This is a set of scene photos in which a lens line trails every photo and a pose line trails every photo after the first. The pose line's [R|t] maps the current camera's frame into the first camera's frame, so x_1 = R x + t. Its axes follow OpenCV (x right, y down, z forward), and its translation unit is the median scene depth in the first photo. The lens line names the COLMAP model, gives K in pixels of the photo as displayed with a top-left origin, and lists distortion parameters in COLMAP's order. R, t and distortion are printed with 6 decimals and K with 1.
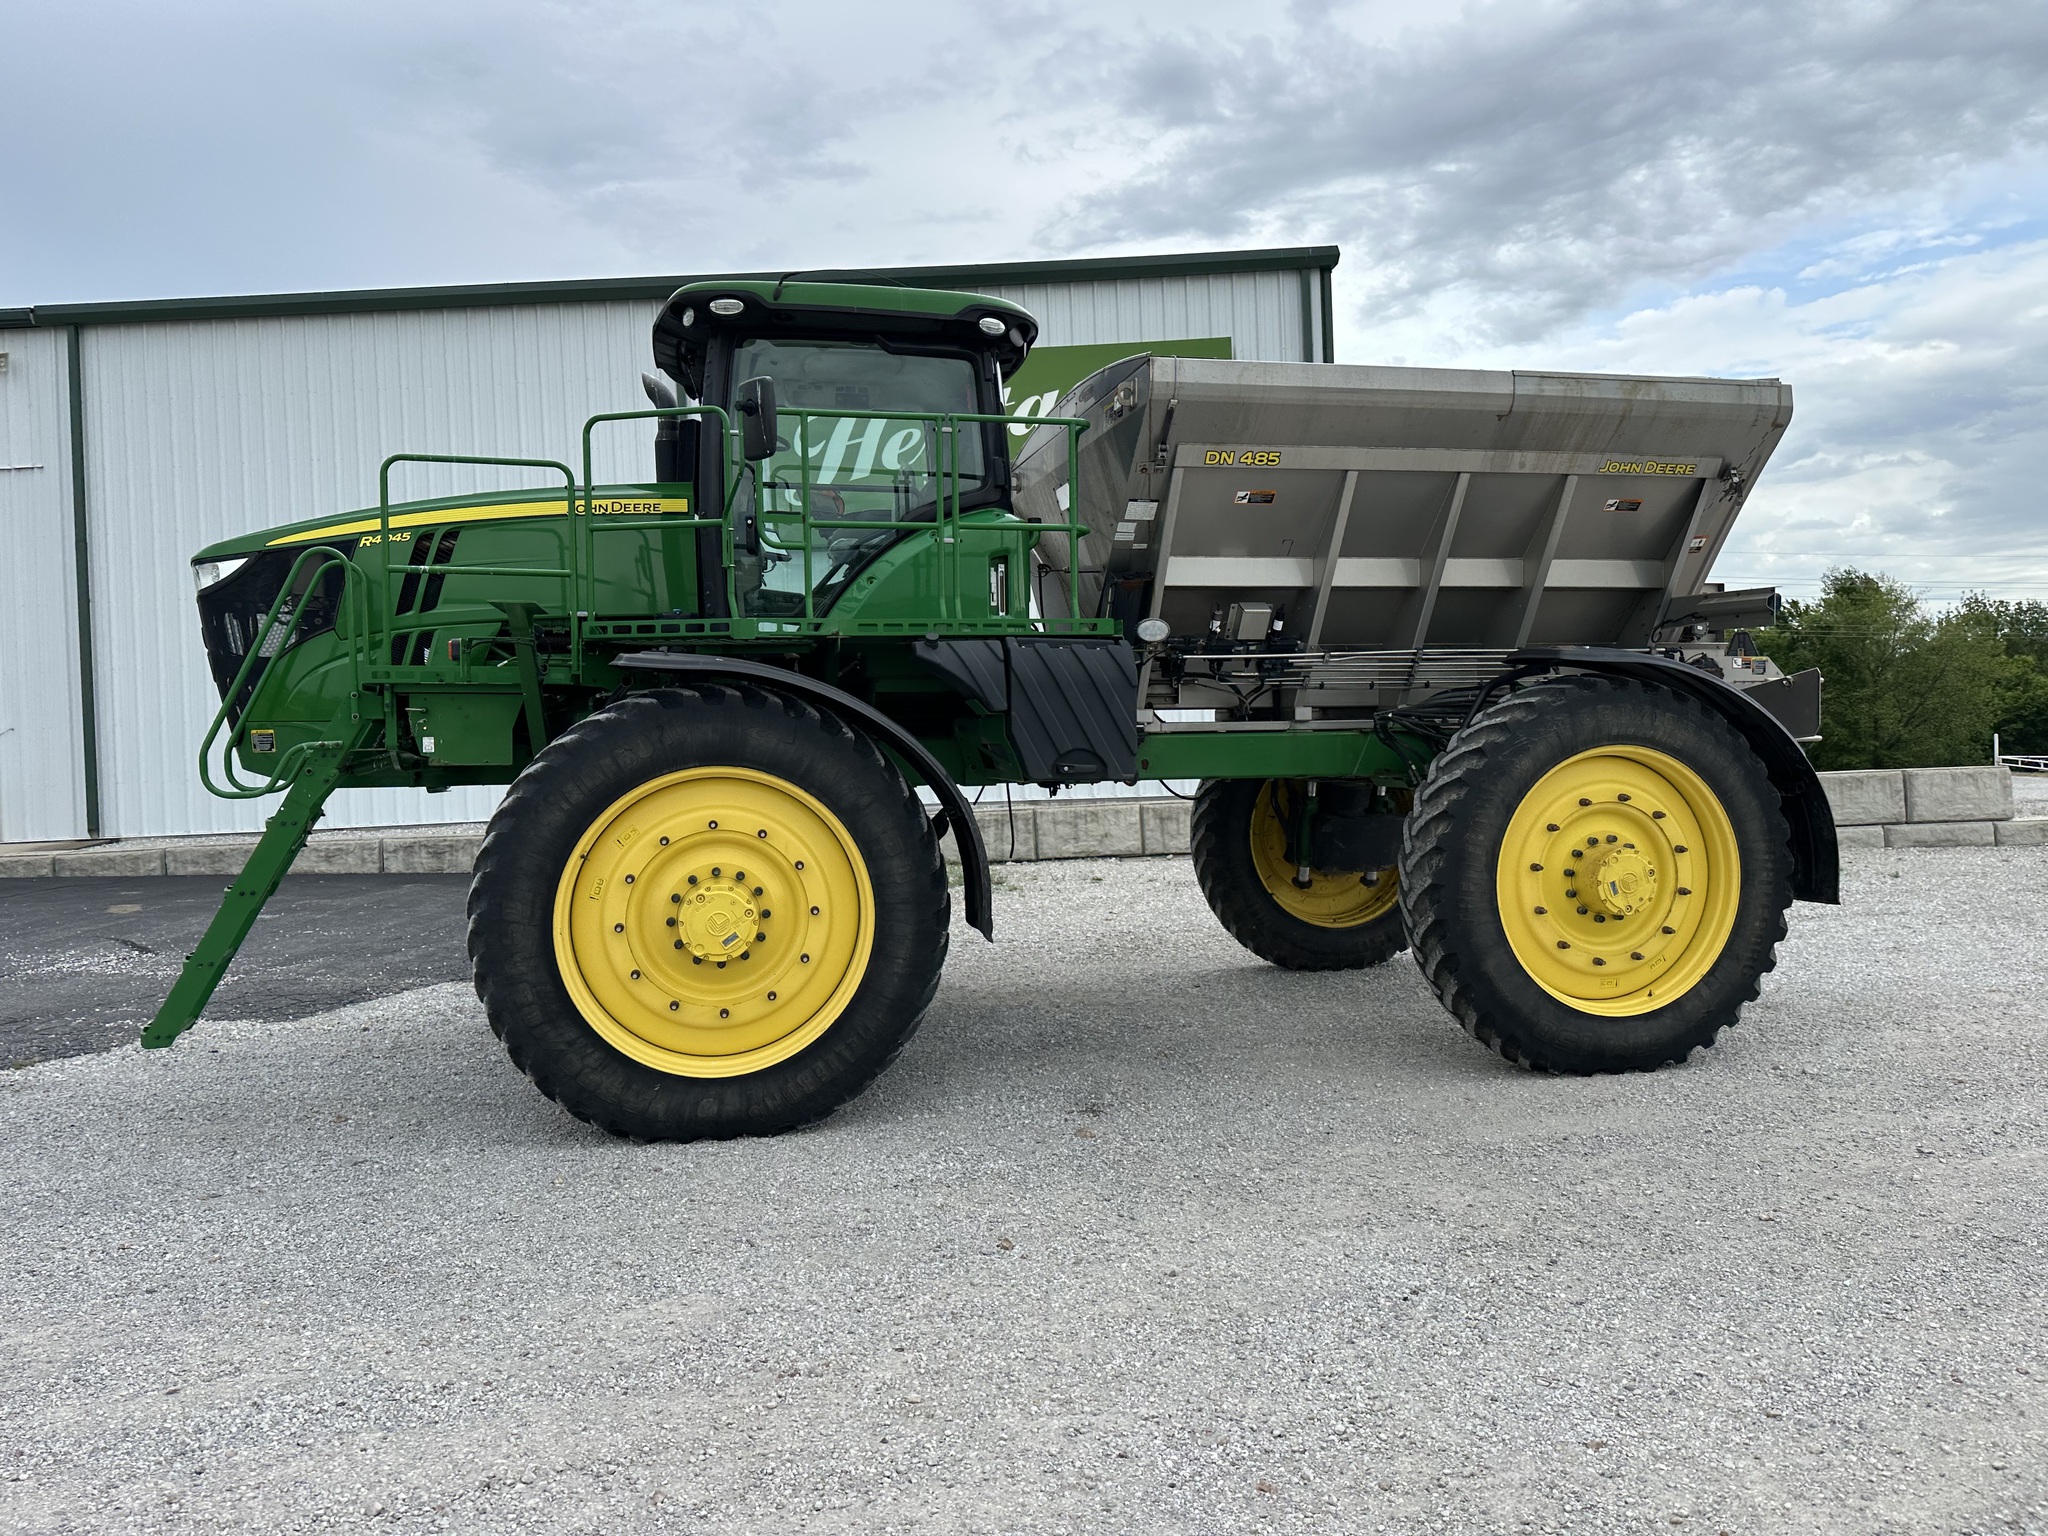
lens RADIAL K [[1437.1, 0, 1014.3], [0, 1437.1, 712.6], [0, 0, 1]] dist [0.041504, -0.050864]
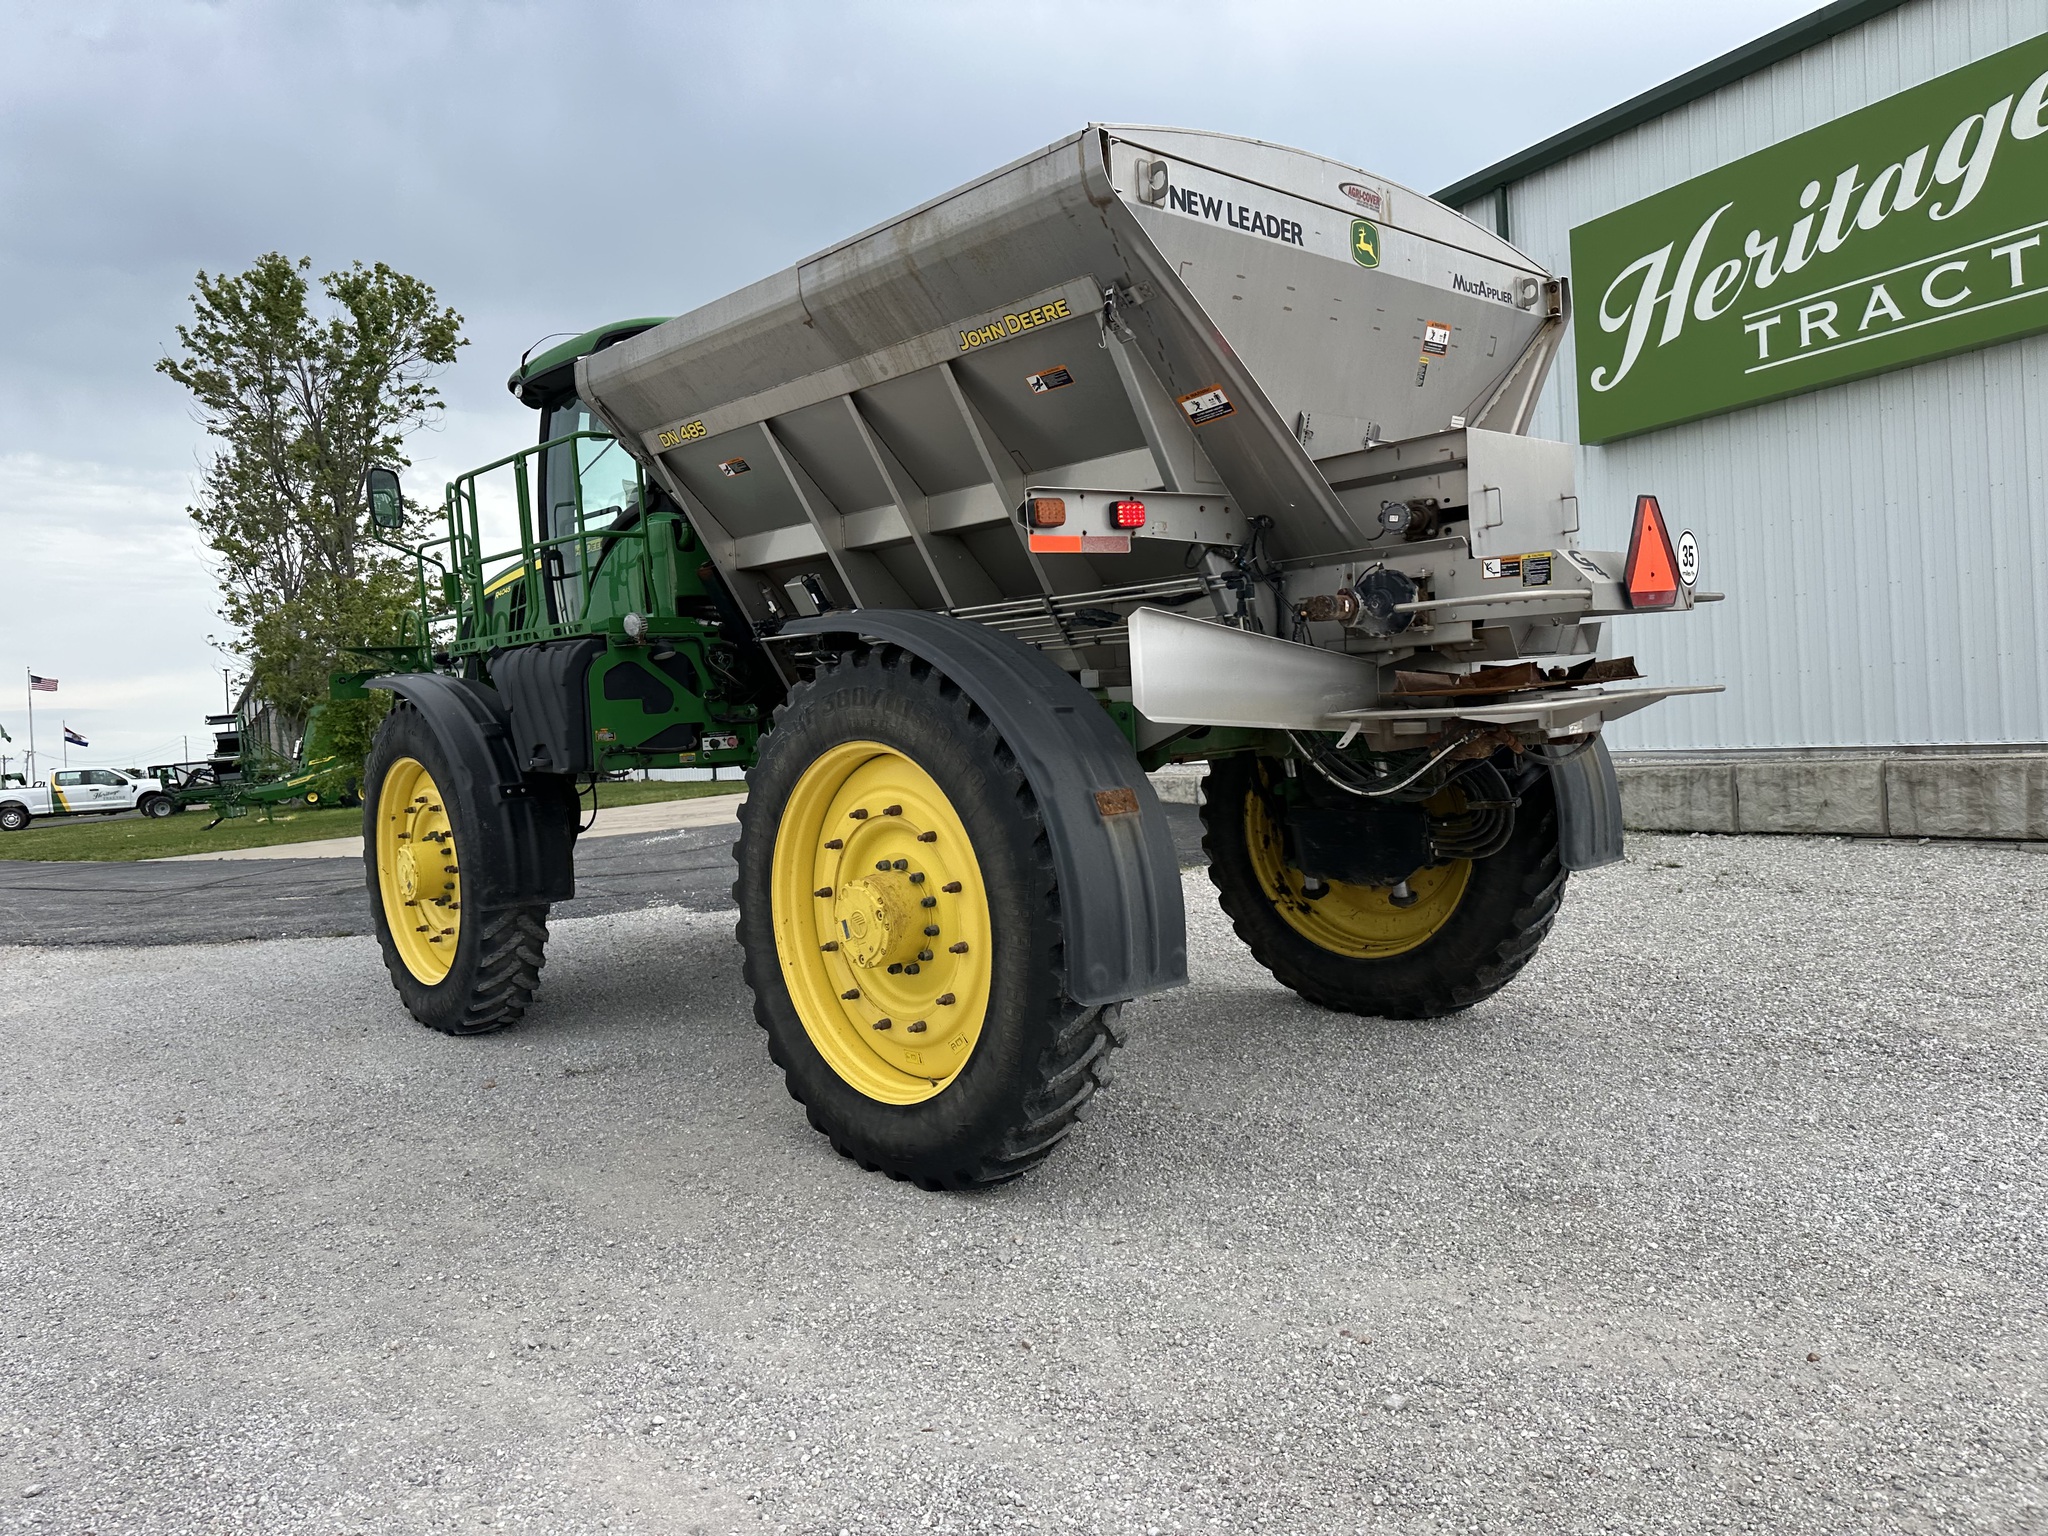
lens RADIAL K [[1437.1, 0, 1012.7], [0, 1437.1, 740.5], [0, 0, 1]] dist [0.041504, -0.050864]
pose [[0.505725, 0.009898, -0.862638, 1.079321], [0.063158, 0.996826, 0.048465, -0.008583], [0.860380, -0.078992, 0.503494, 0.686348]]
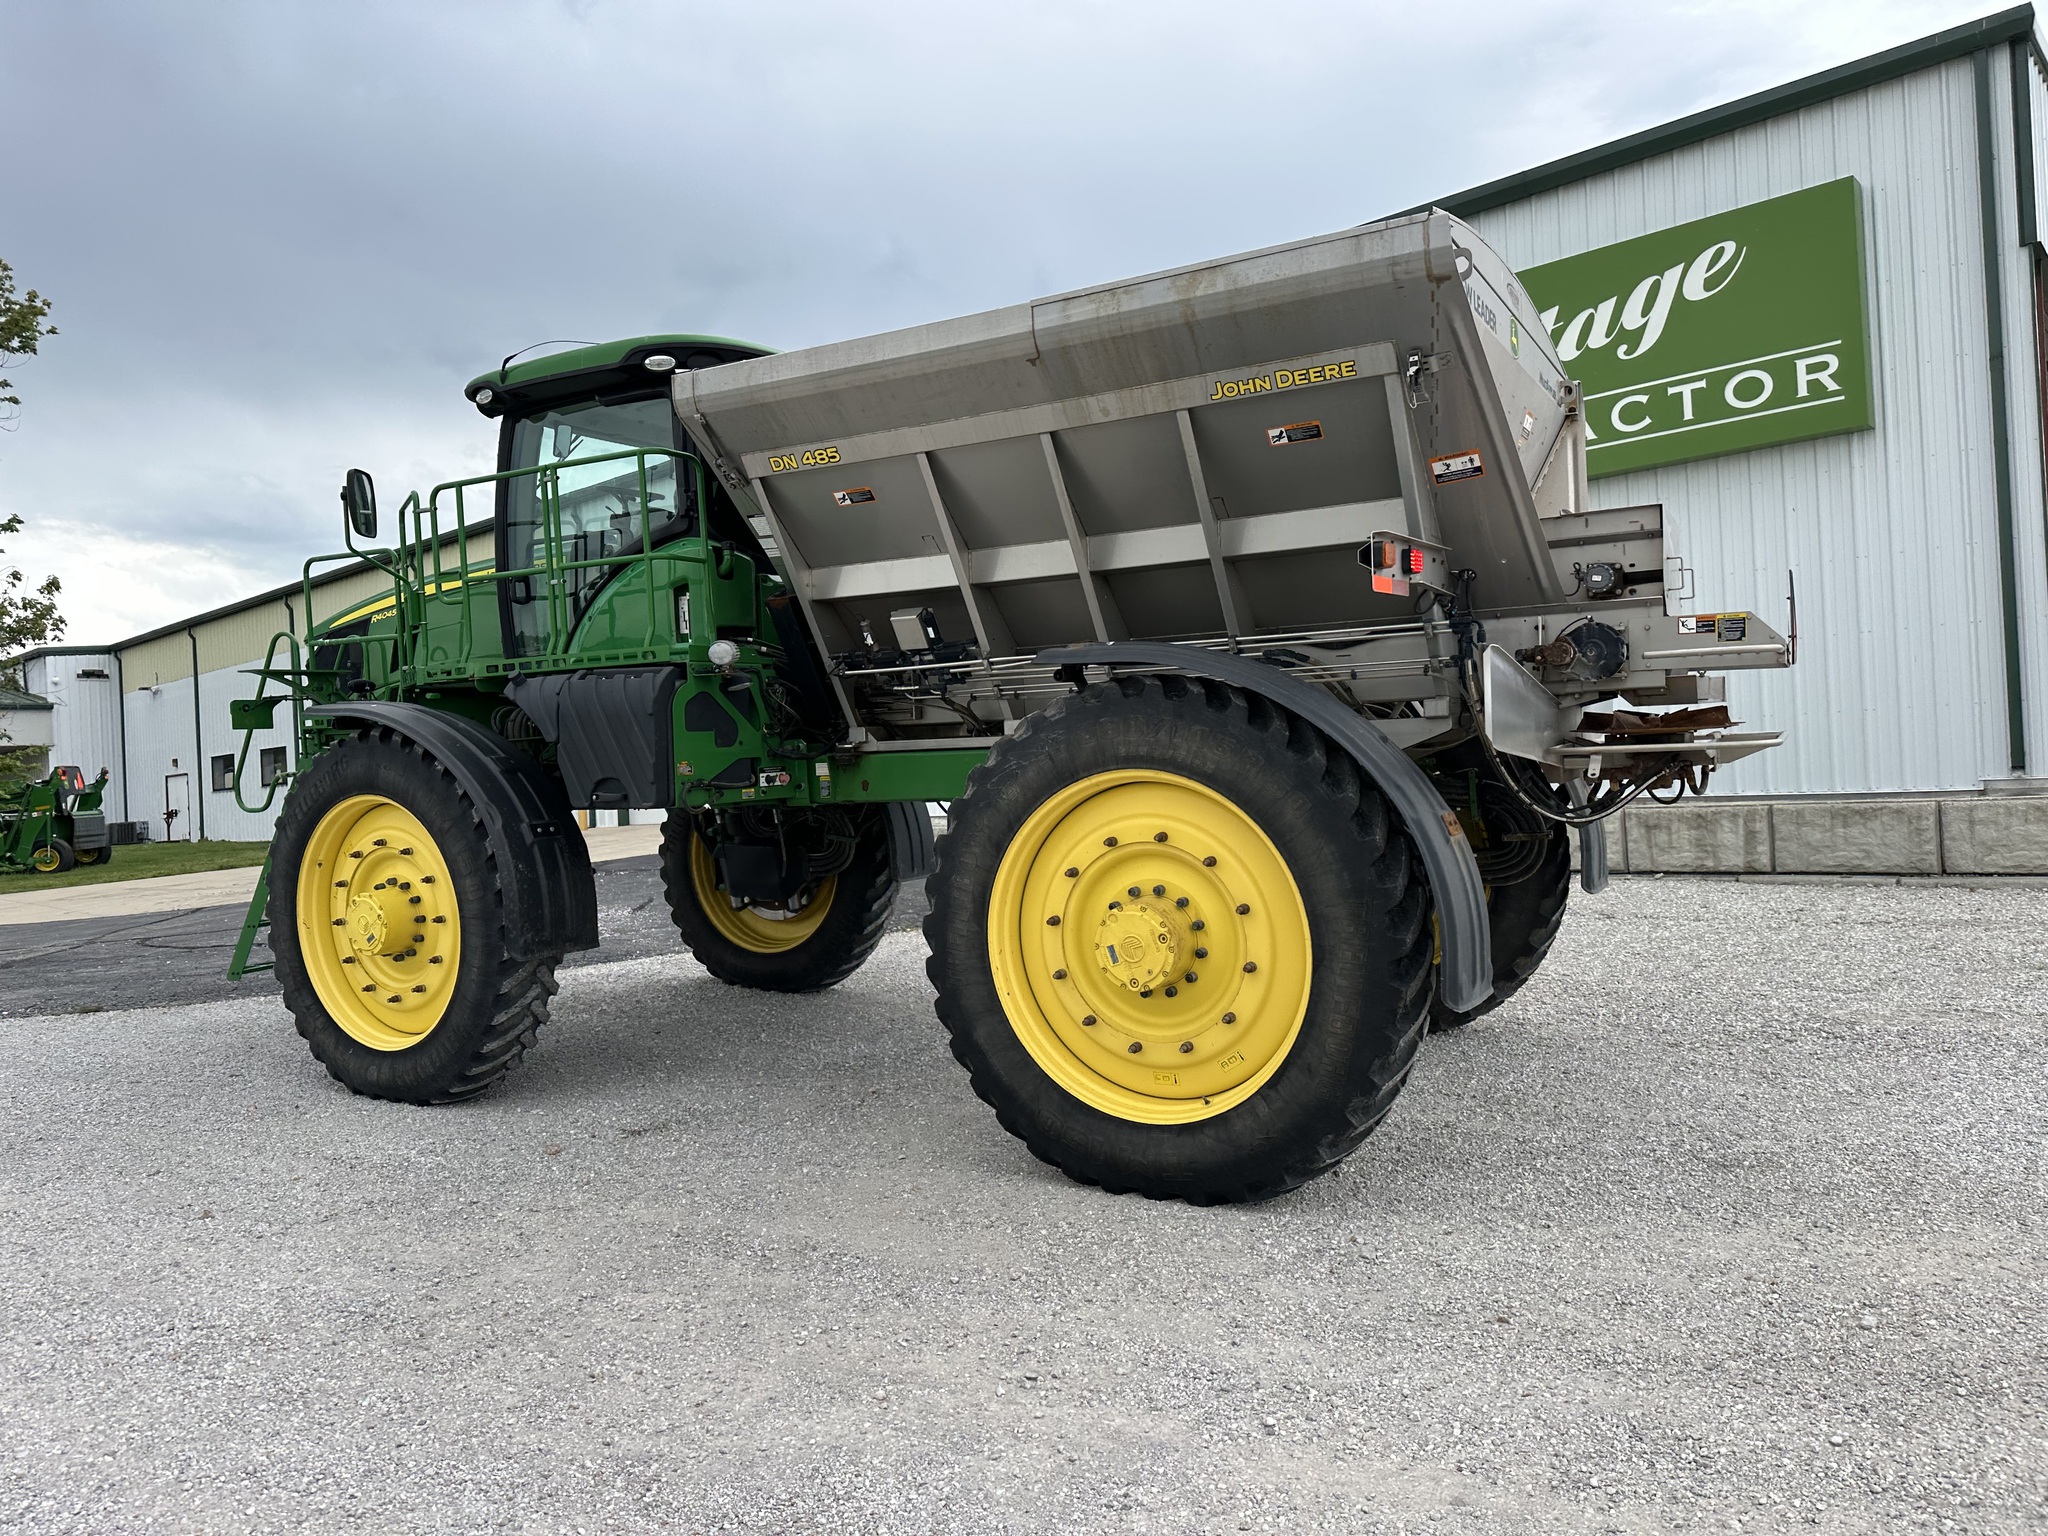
lens RADIAL K [[1437.1, 0, 1015.1], [0, 1437.1, 759.4], [0, 0, 1]] dist [0.041504, -0.050864]
pose [[0.743017, -0.007615, -0.669229, 0.865194], [0.041866, 0.998506, 0.035120, -0.011631], [0.667961, -0.054113, 0.742226, 0.392753]]
